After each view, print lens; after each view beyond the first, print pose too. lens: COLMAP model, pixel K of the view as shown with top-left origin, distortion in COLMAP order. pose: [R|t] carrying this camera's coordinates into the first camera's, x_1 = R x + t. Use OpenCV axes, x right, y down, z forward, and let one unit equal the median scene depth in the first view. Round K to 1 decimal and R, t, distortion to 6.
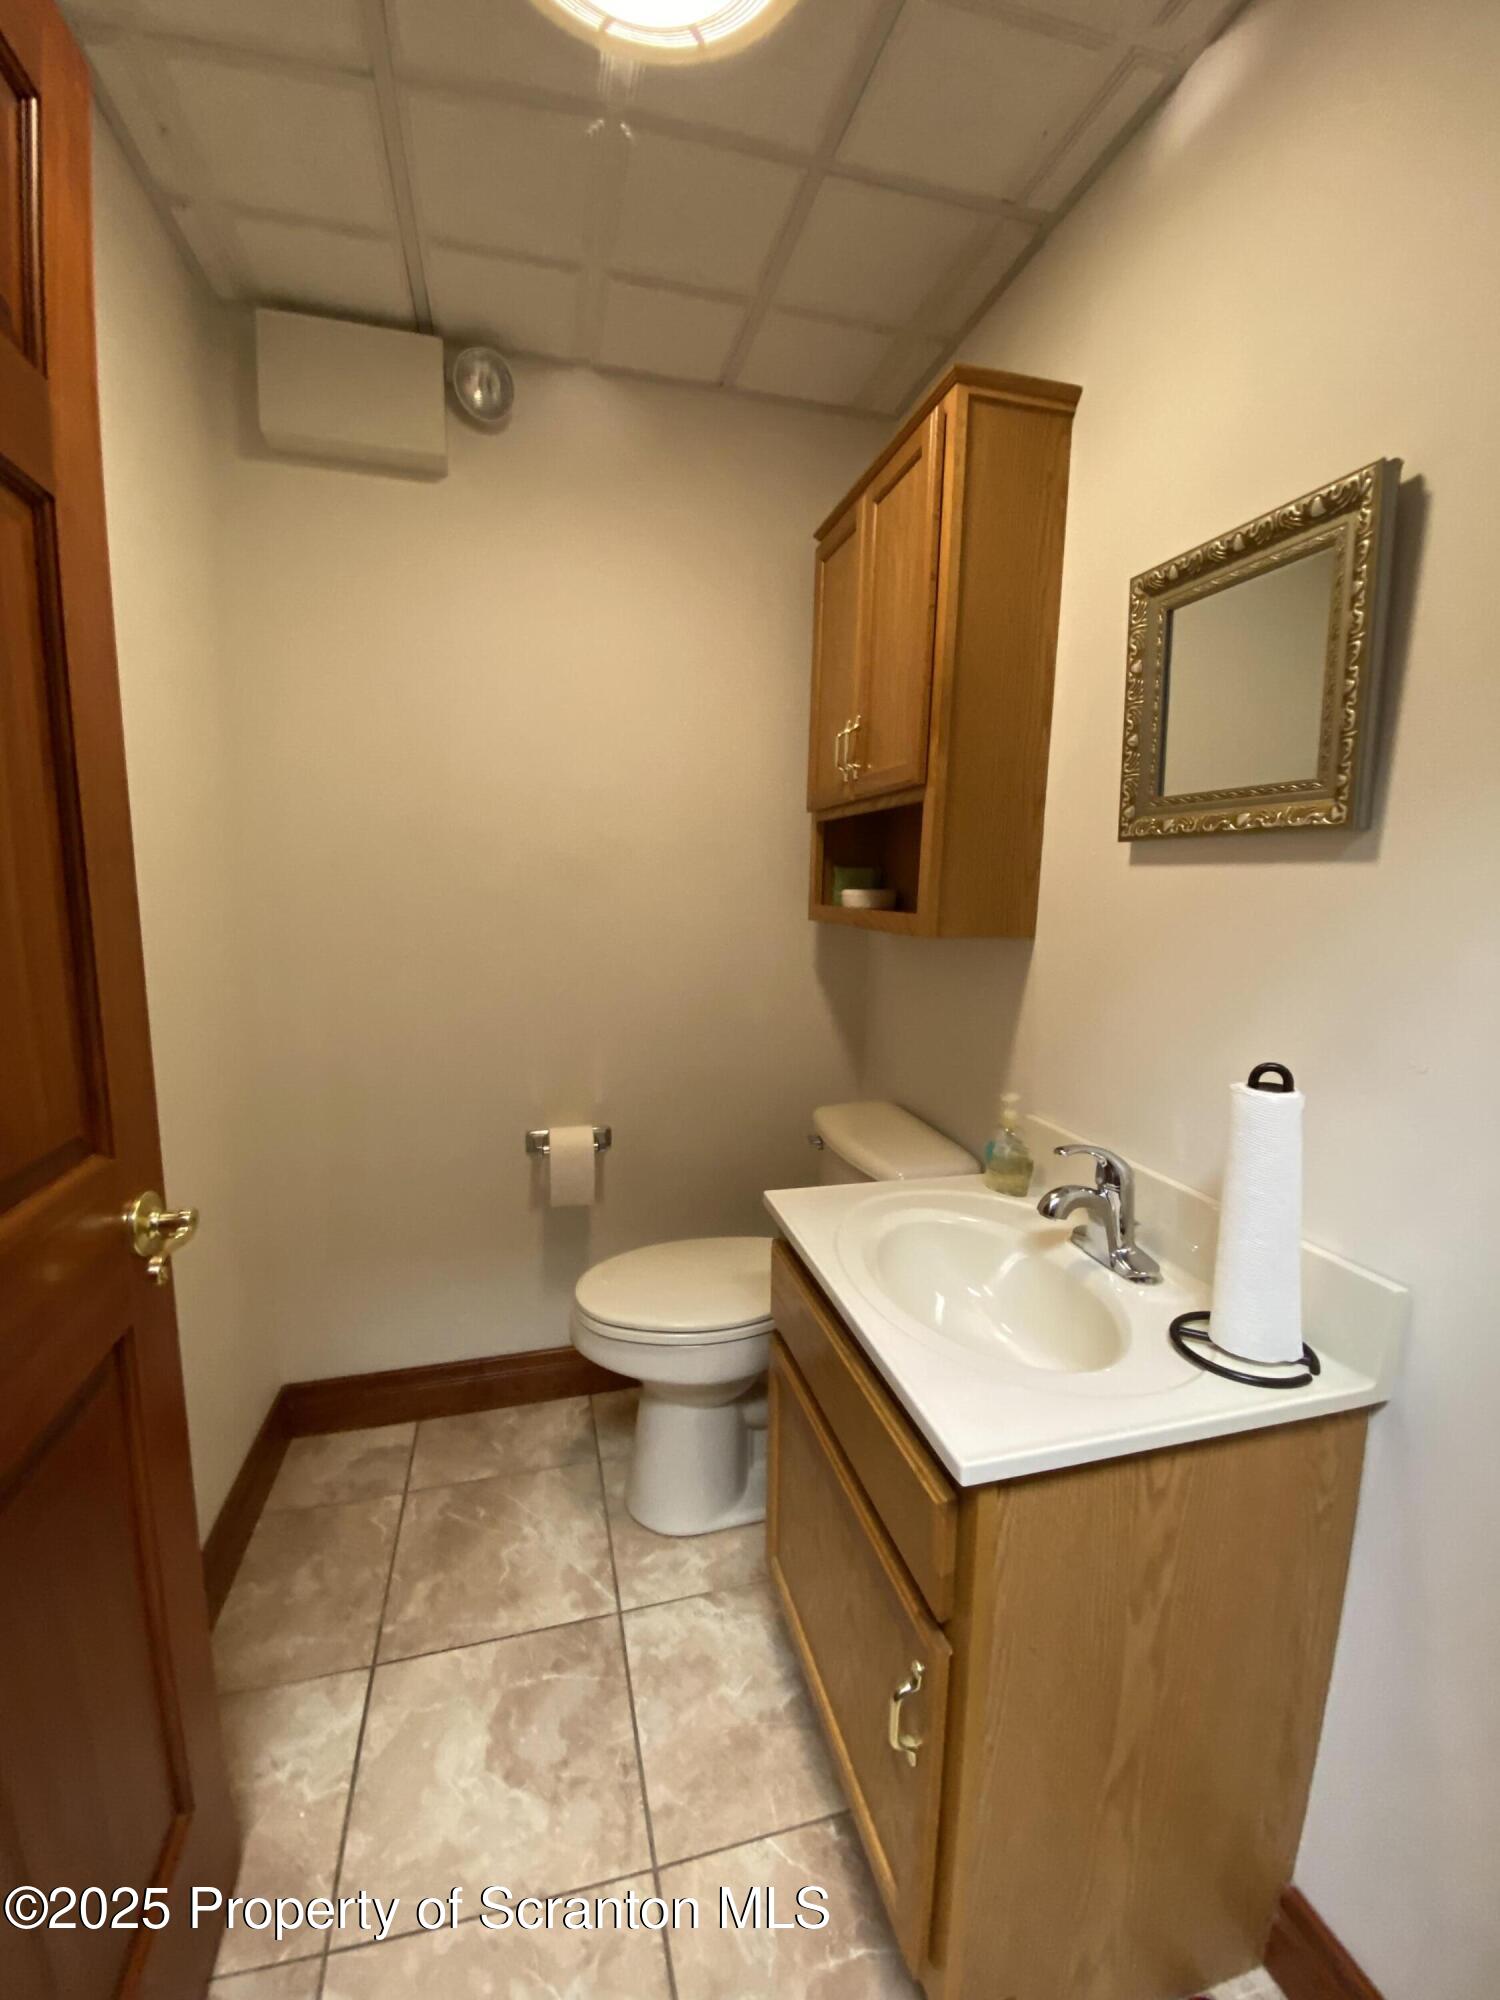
lens RADIAL K [[819.5, 0, 763.8], [0, 819.5, 1003.3], [0, 0, 1]] dist [0.005891, -0.011515]
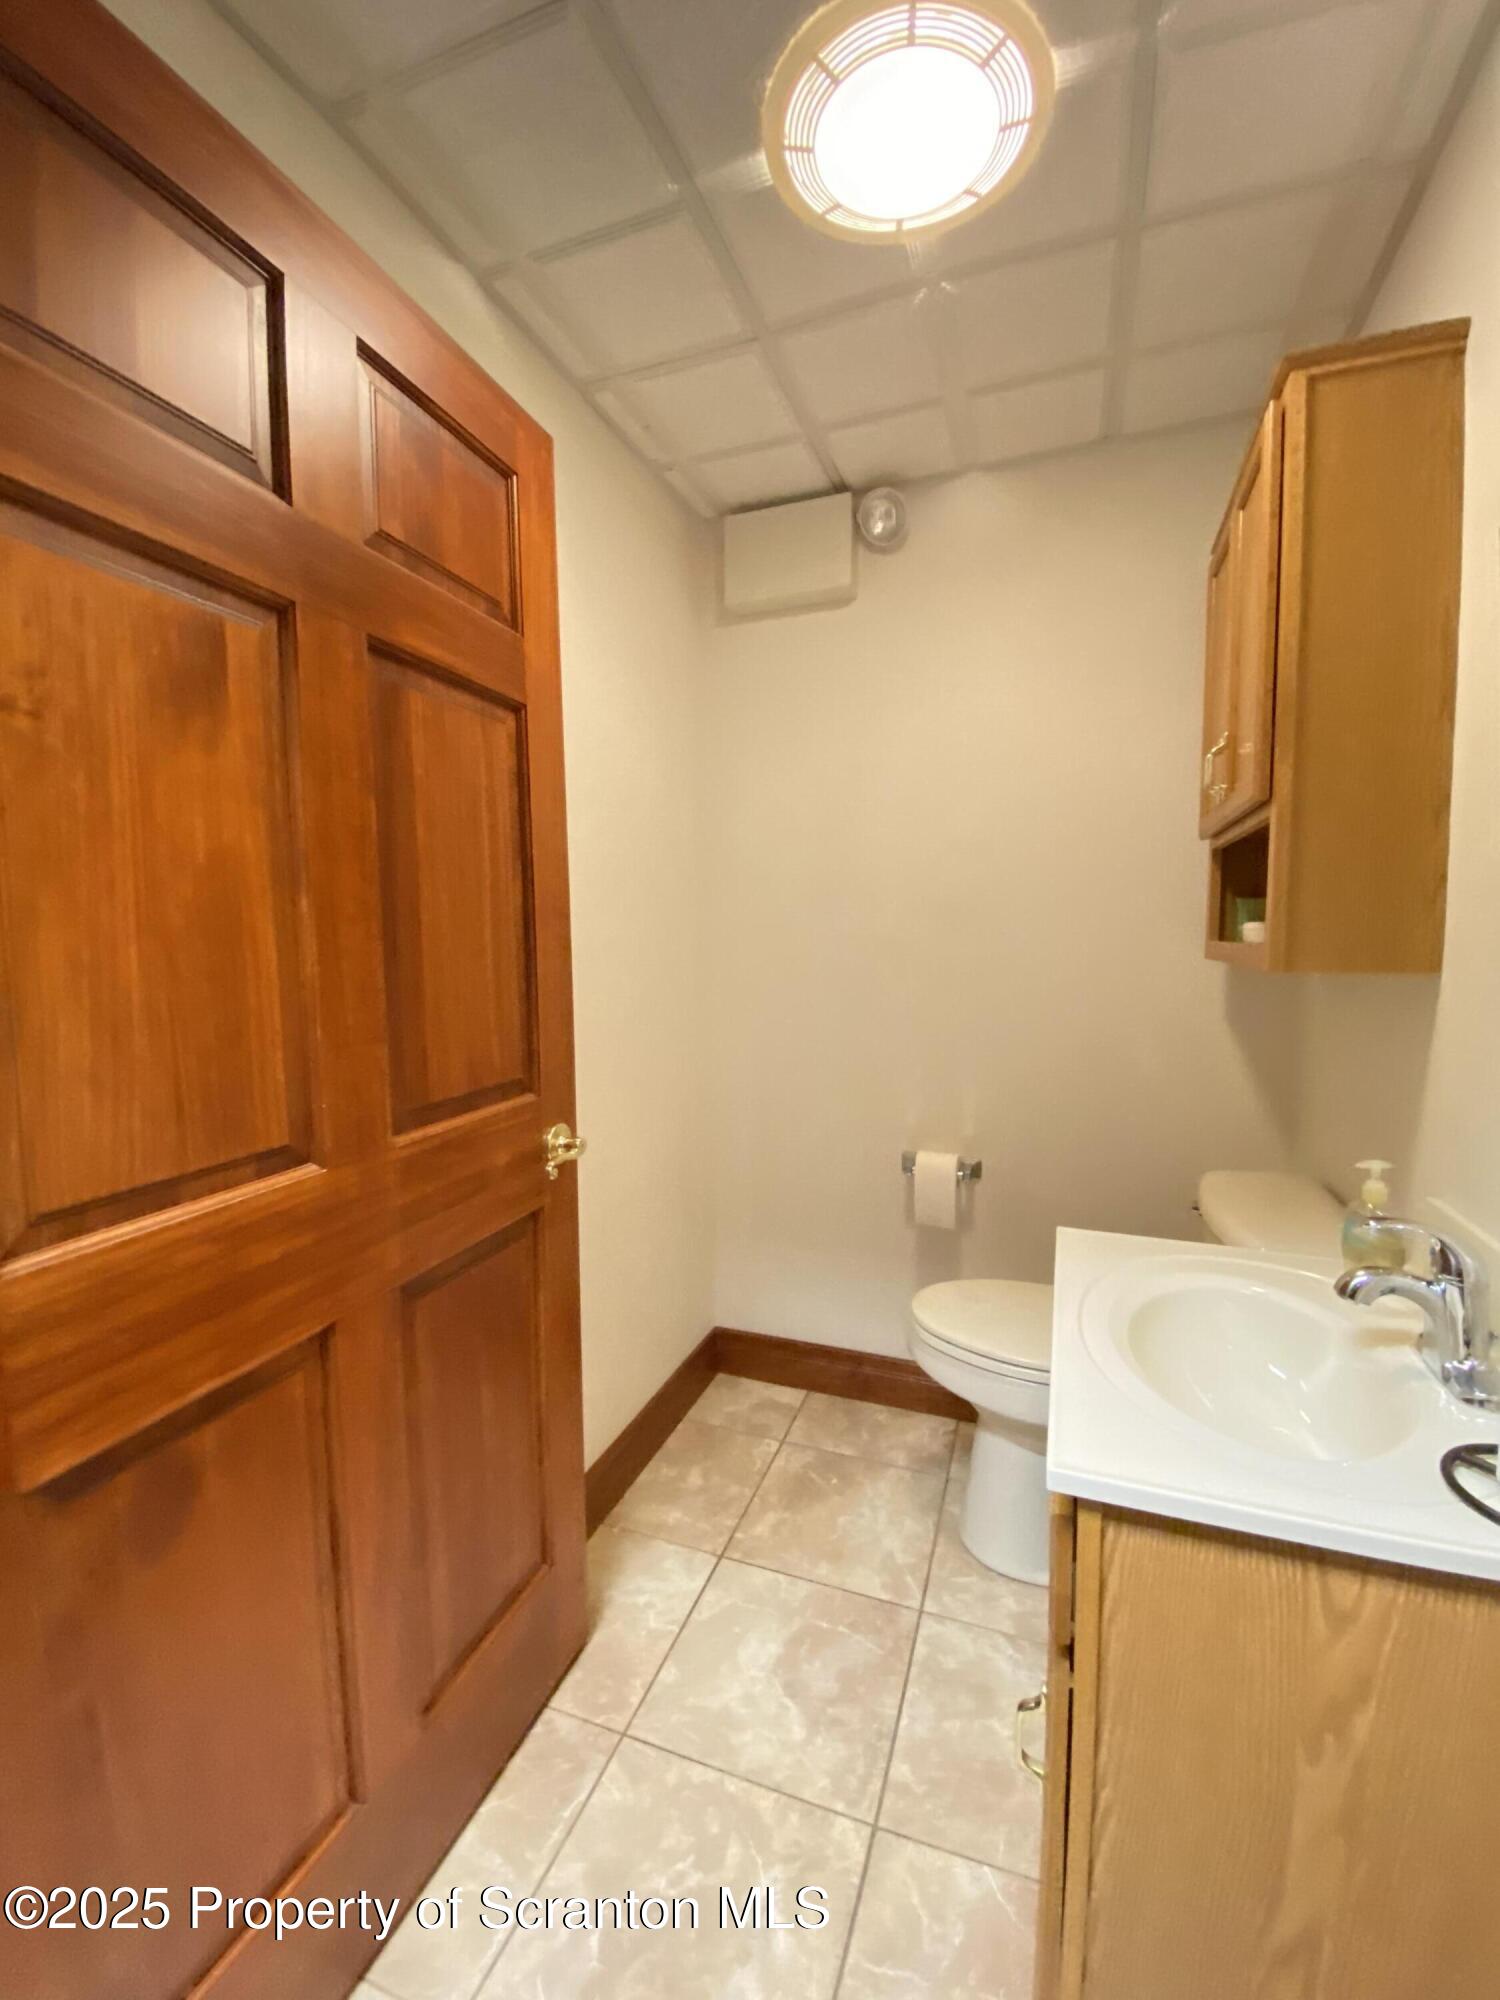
lens RADIAL K [[819.5, 0, 761.1], [0, 819.5, 1007.2], [0, 0, 1]] dist [0.005891, -0.011515]
pose [[0.812581, 0.026038, -0.582266, 0.255018], [-0.064211, 0.996920, -0.045030, 0.031022], [0.579300, 0.073978, 0.811750, -0.032480]]
